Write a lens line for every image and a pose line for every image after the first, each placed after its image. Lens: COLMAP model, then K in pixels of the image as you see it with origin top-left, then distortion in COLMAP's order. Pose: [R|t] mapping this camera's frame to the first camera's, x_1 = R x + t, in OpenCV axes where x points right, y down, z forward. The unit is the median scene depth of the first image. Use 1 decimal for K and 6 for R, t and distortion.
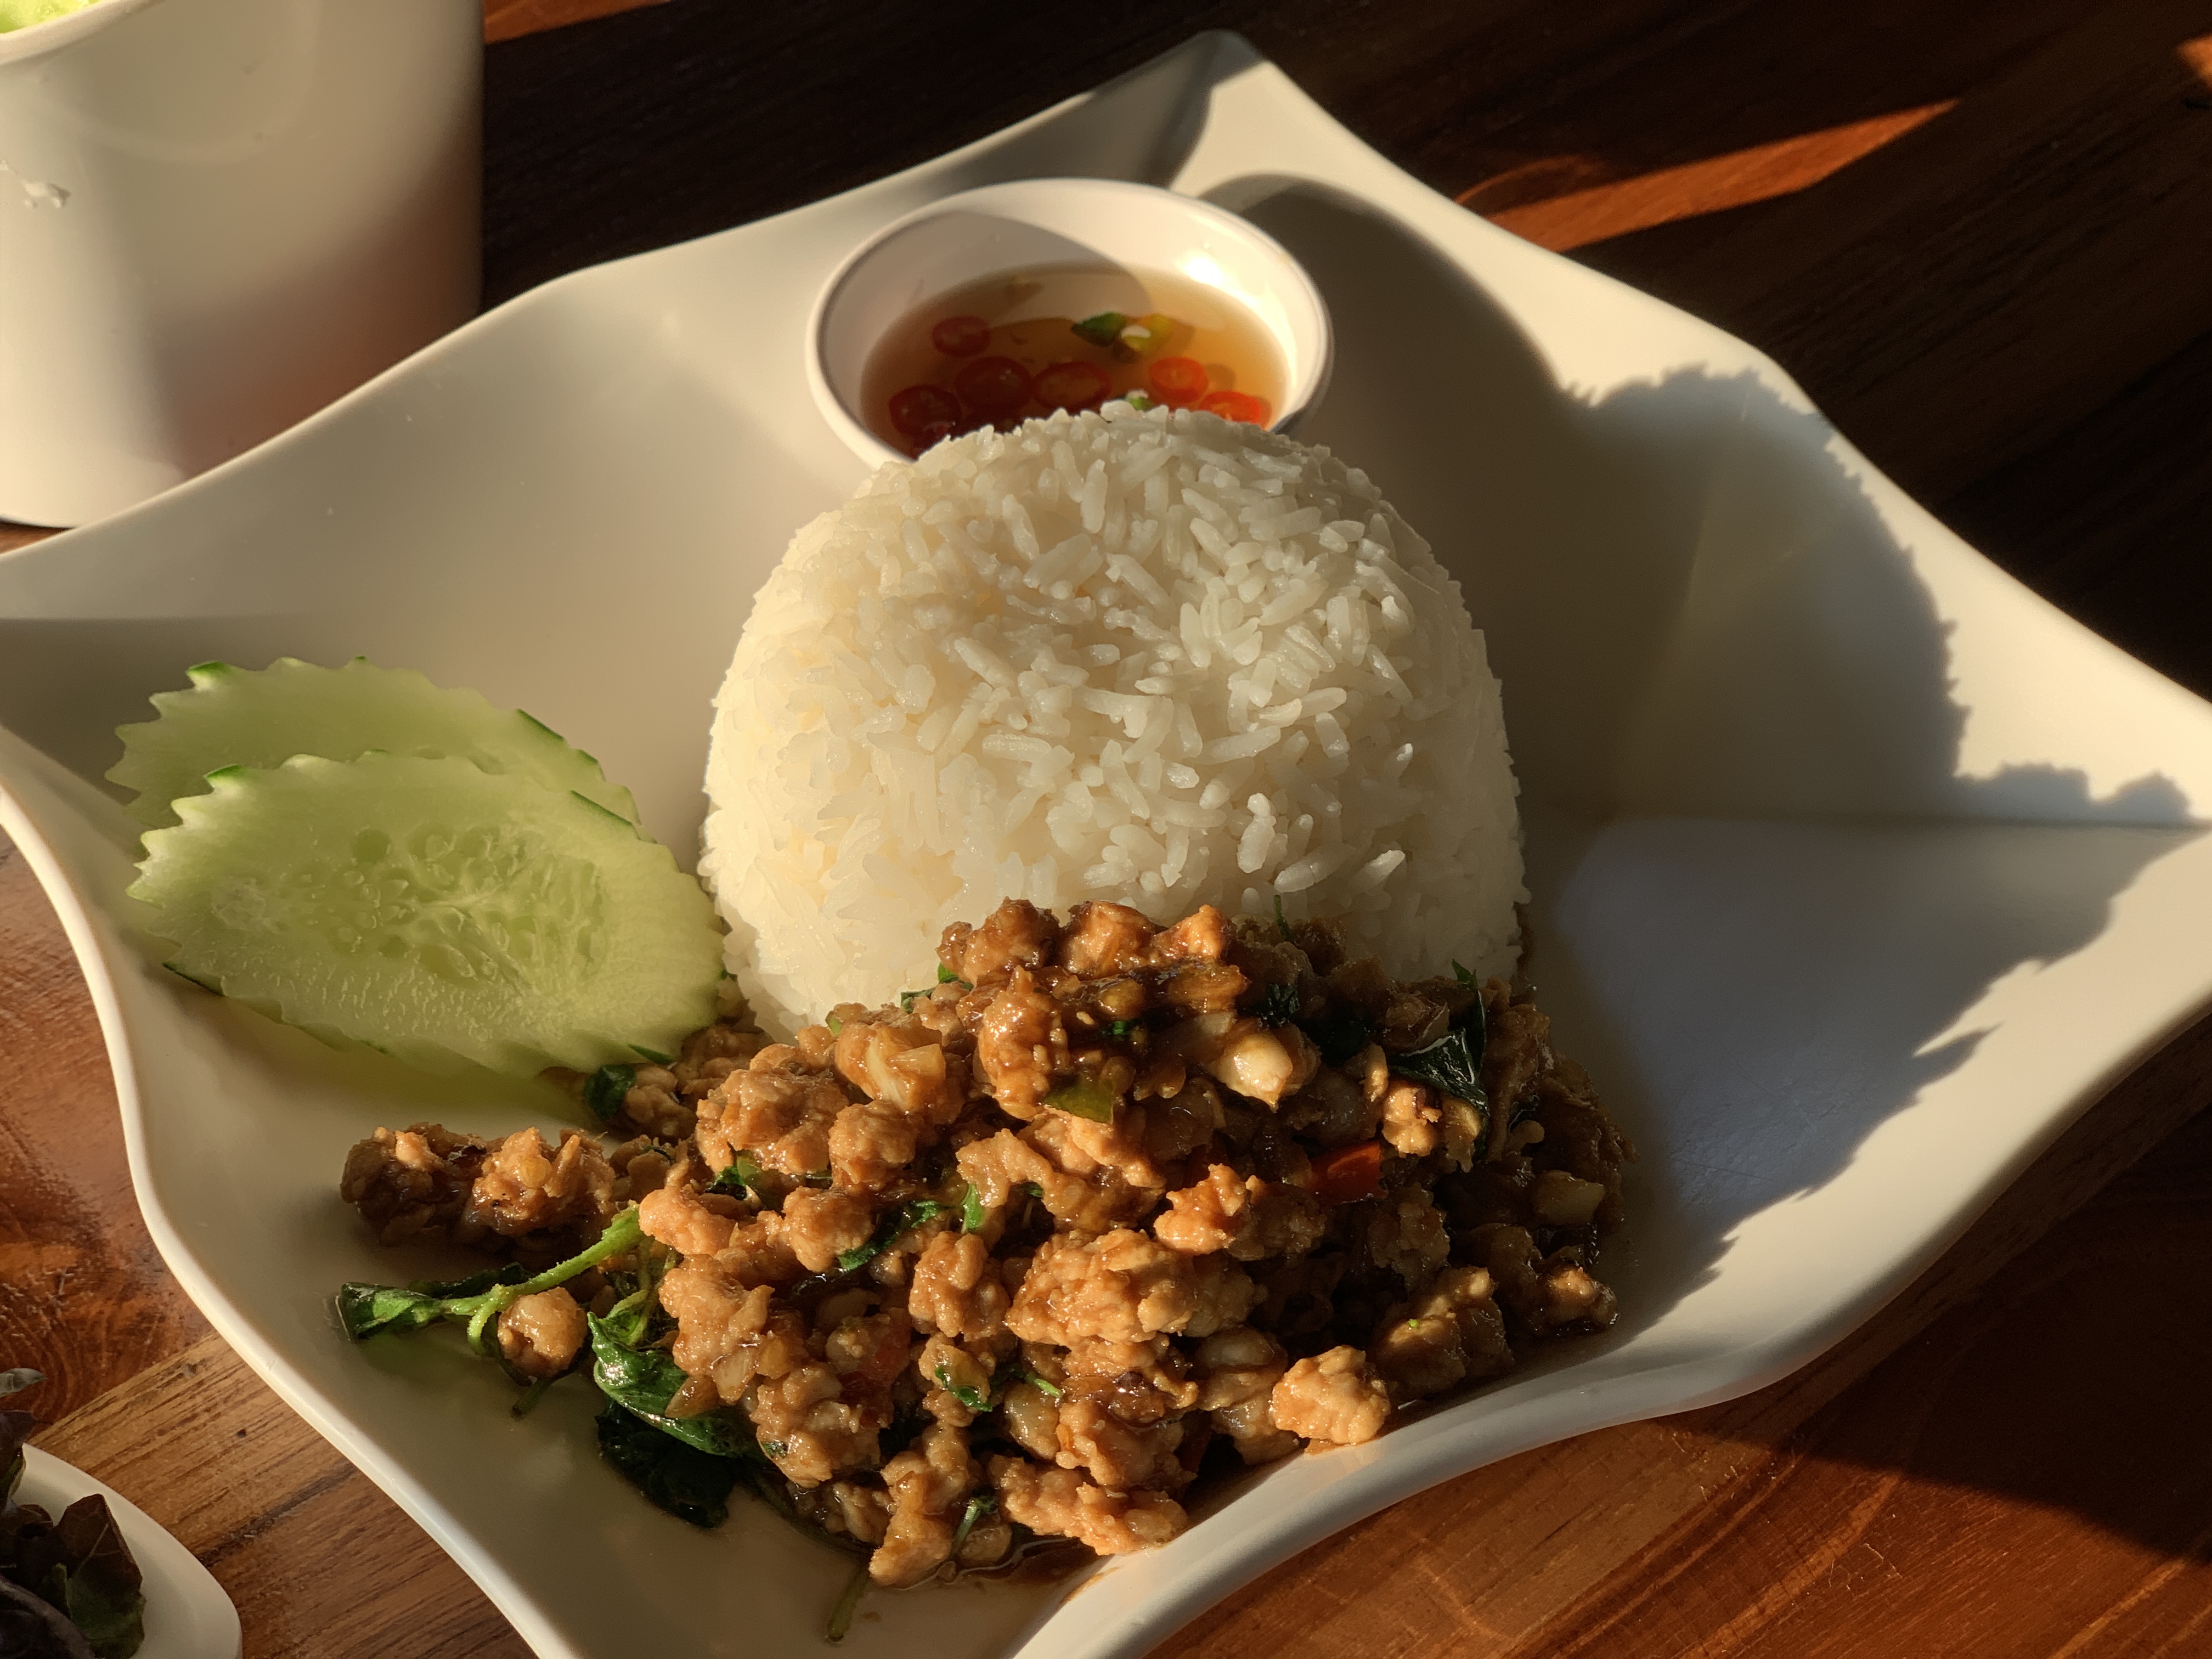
lens RADIAL K [[3244.9, 0, 1116.3], [0, 3244.9, 834.8], [0, 0, 1]] dist [-0.001821, -0.234093]
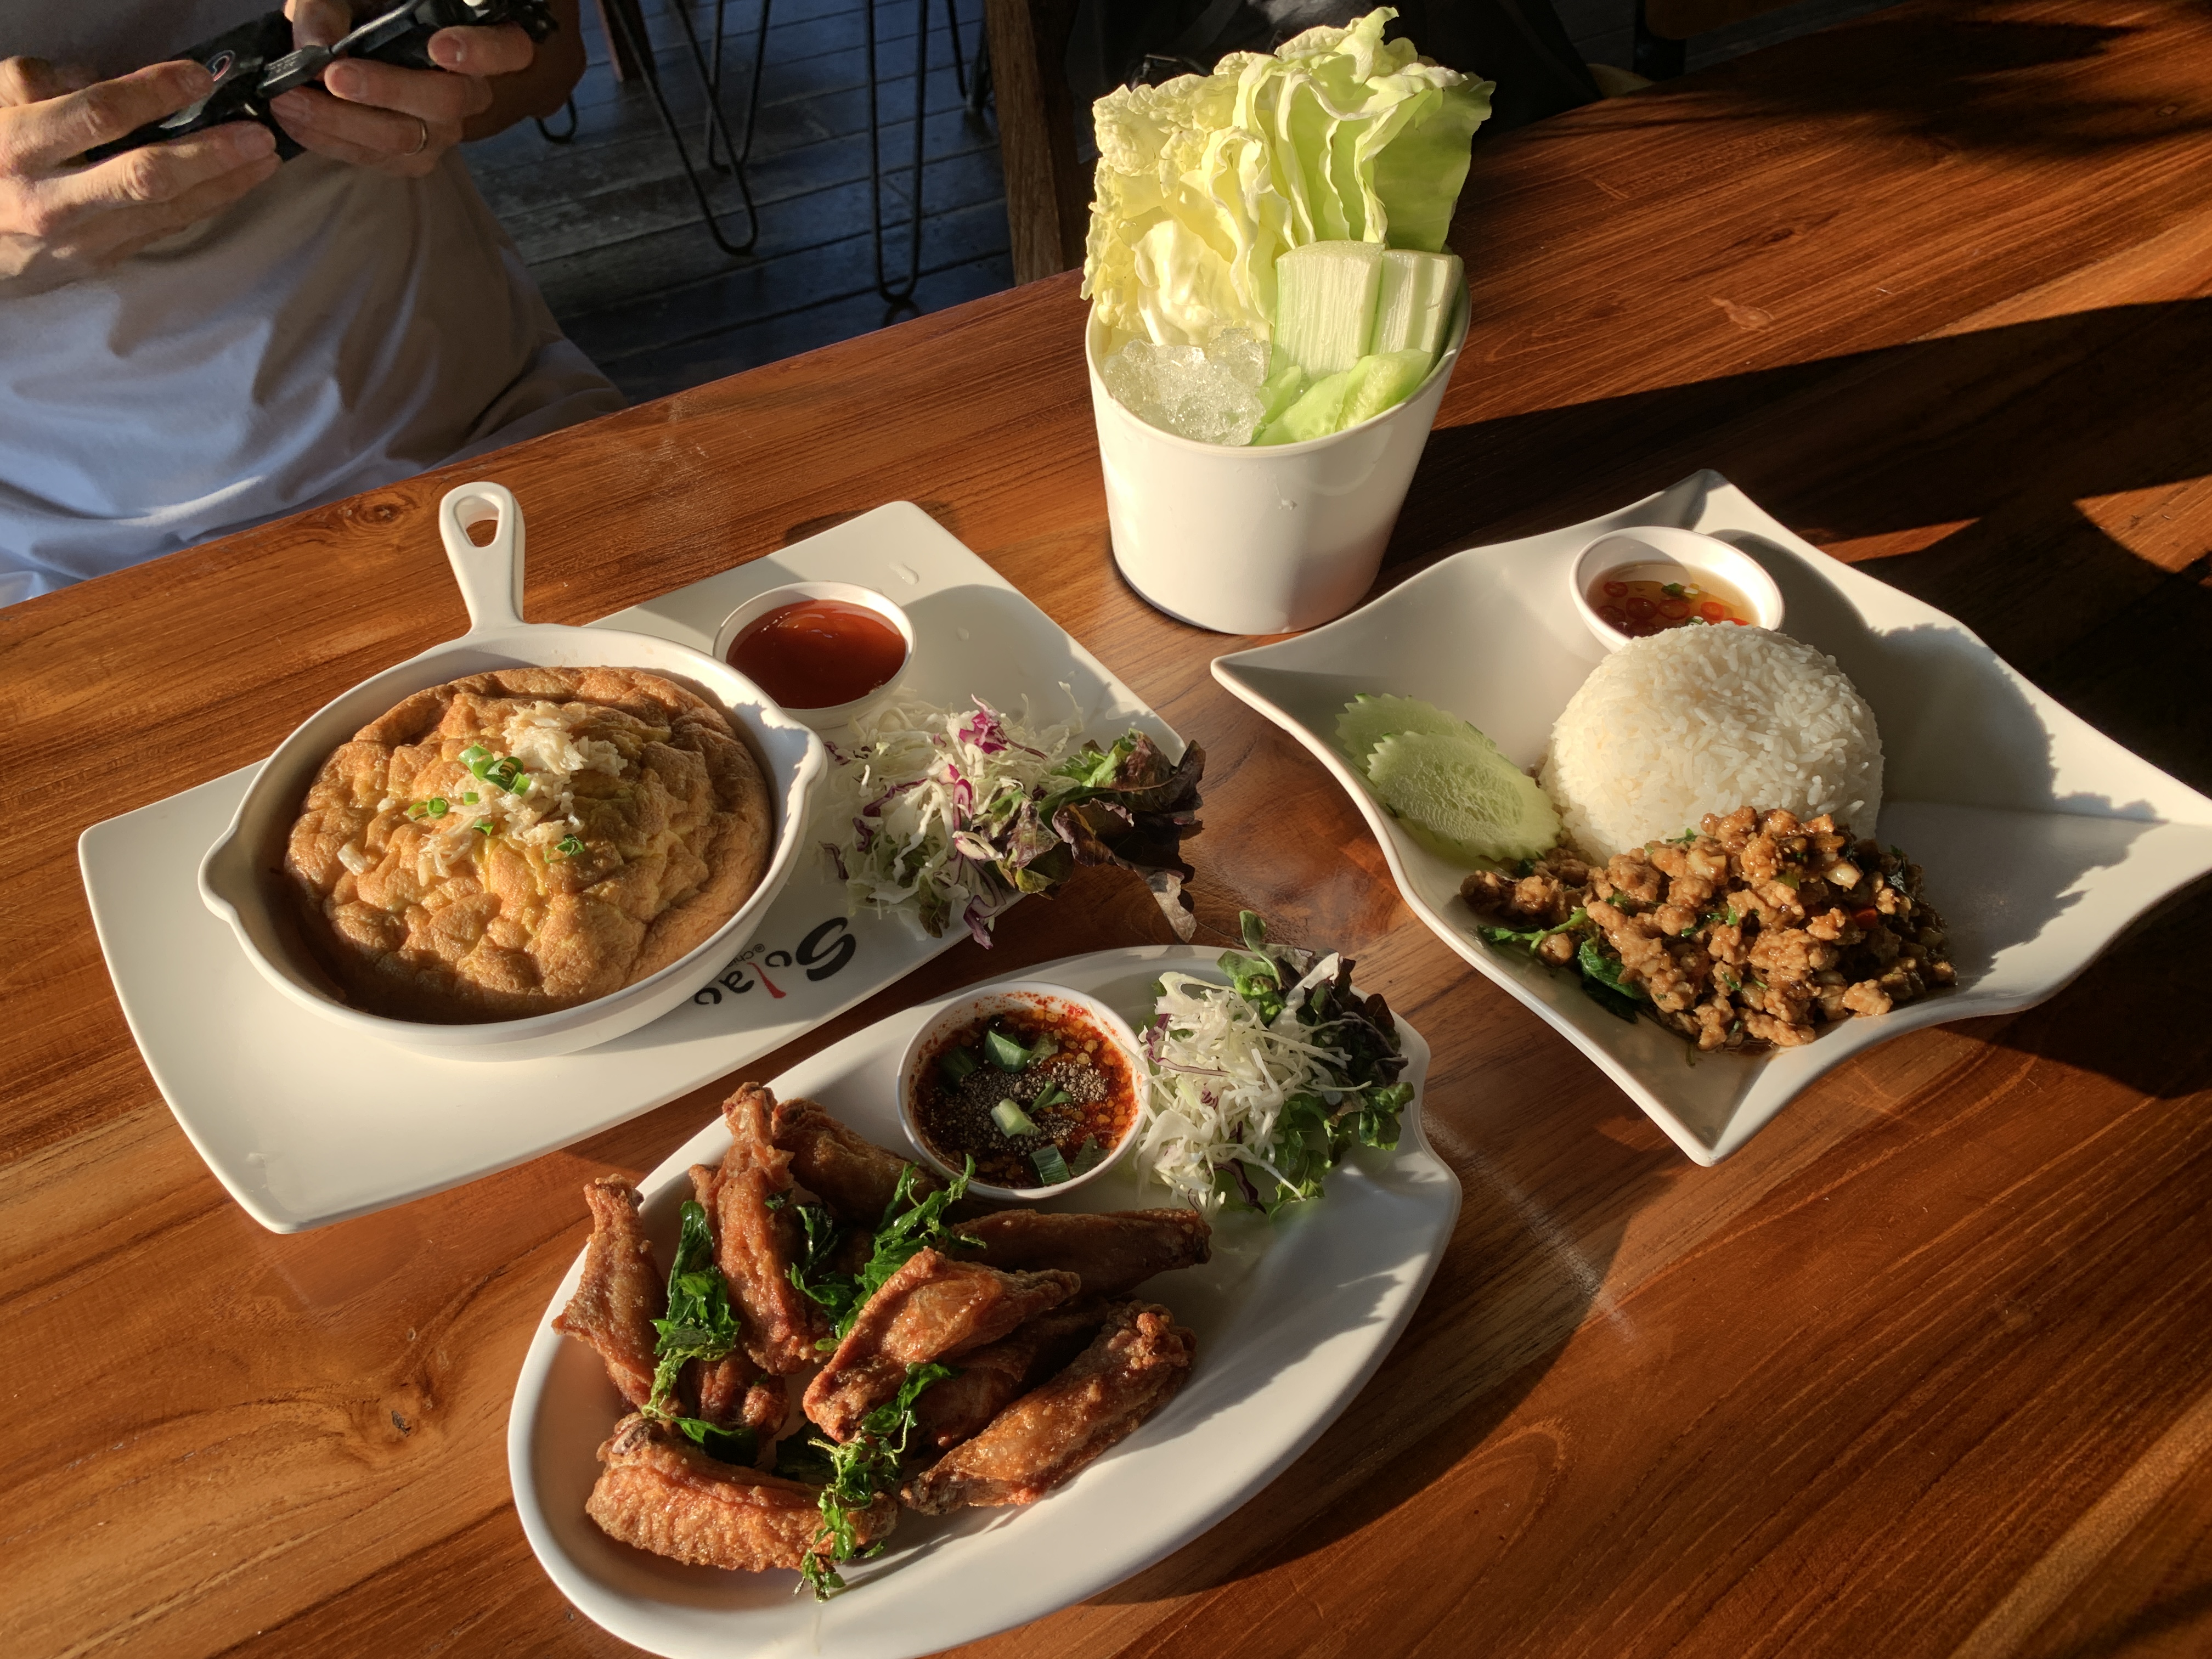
lens RADIAL K [[1628.5, 0, 1130.2], [0, 1628.5, 820.2], [0, 0, 1]] dist [0.069762, -0.209500]
pose [[0.994746, 0.088762, -0.051014, -0.469789], [-0.088486, 0.996048, 0.007664, 0.066555], [0.051492, -0.003110, 0.998669, -0.383390]]
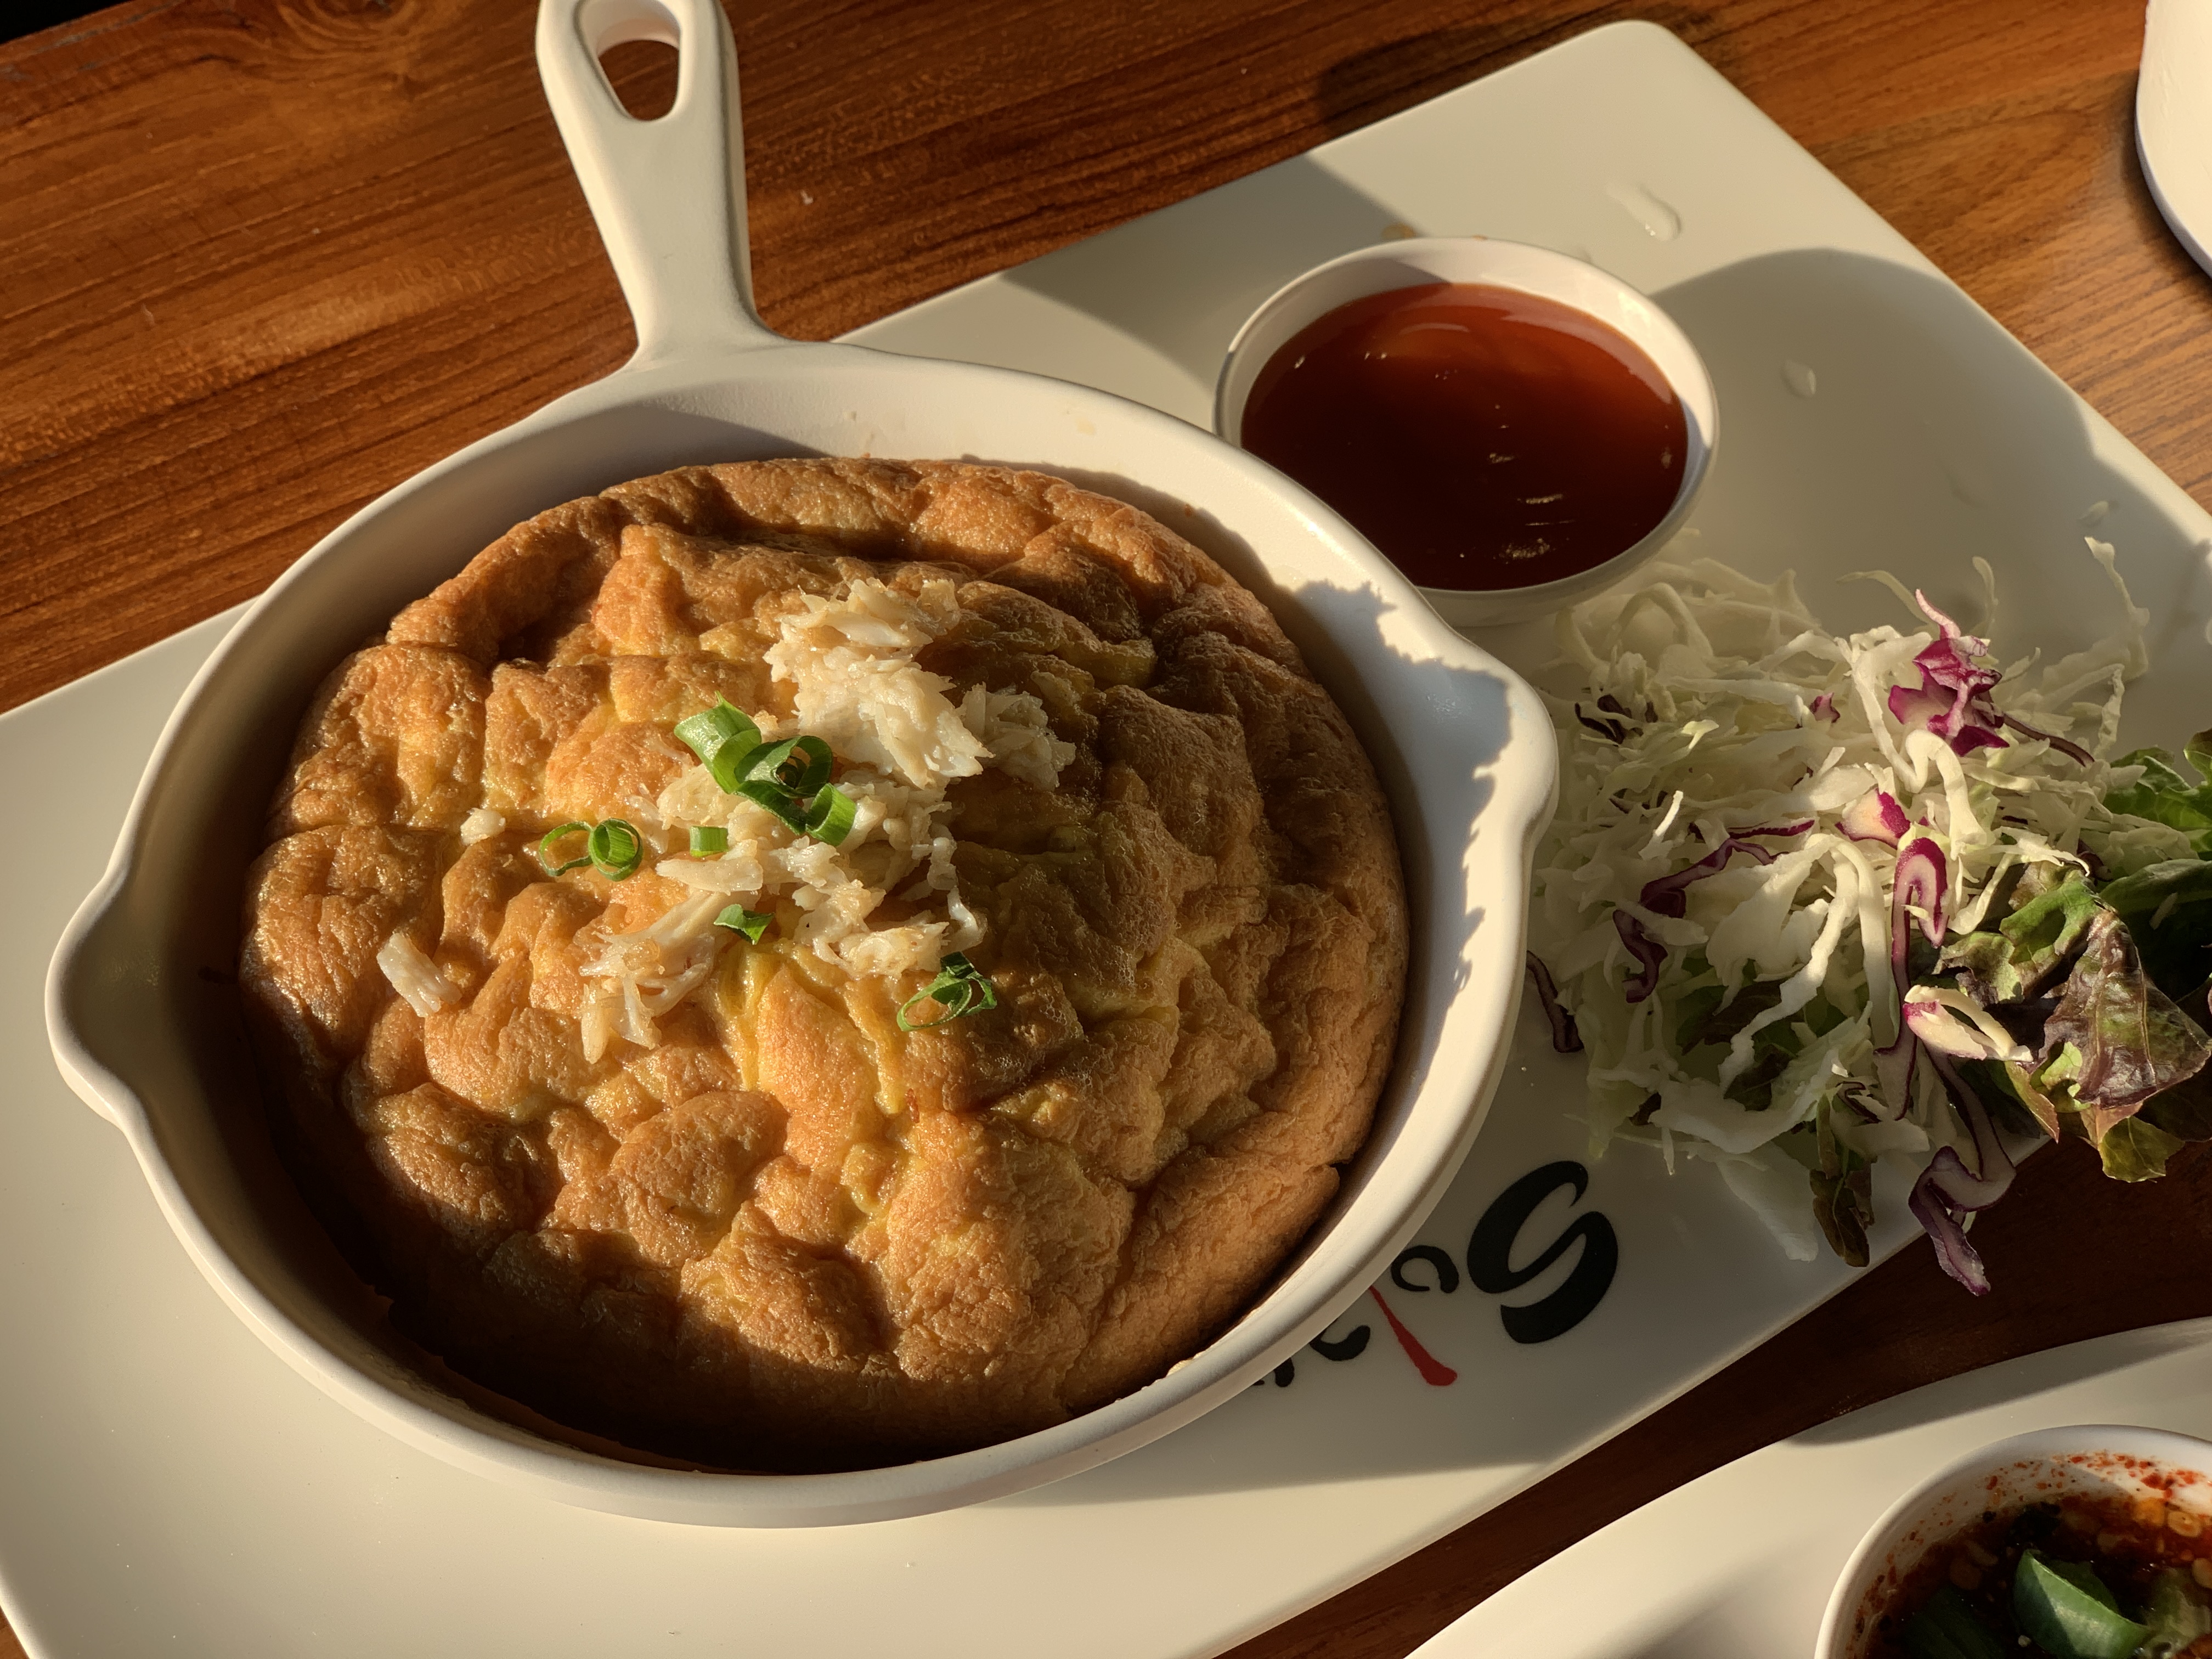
lens RADIAL K [[3244.9, 0, 1116.3], [0, 3244.9, 834.8], [0, 0, 1]] dist [-0.001821, -0.234093]
pose [[0.976239, 0.159137, -0.147084, -0.804947], [-0.139417, 0.980865, 0.135891, -0.060007], [0.165894, -0.112156, 0.979745, -0.066218]]
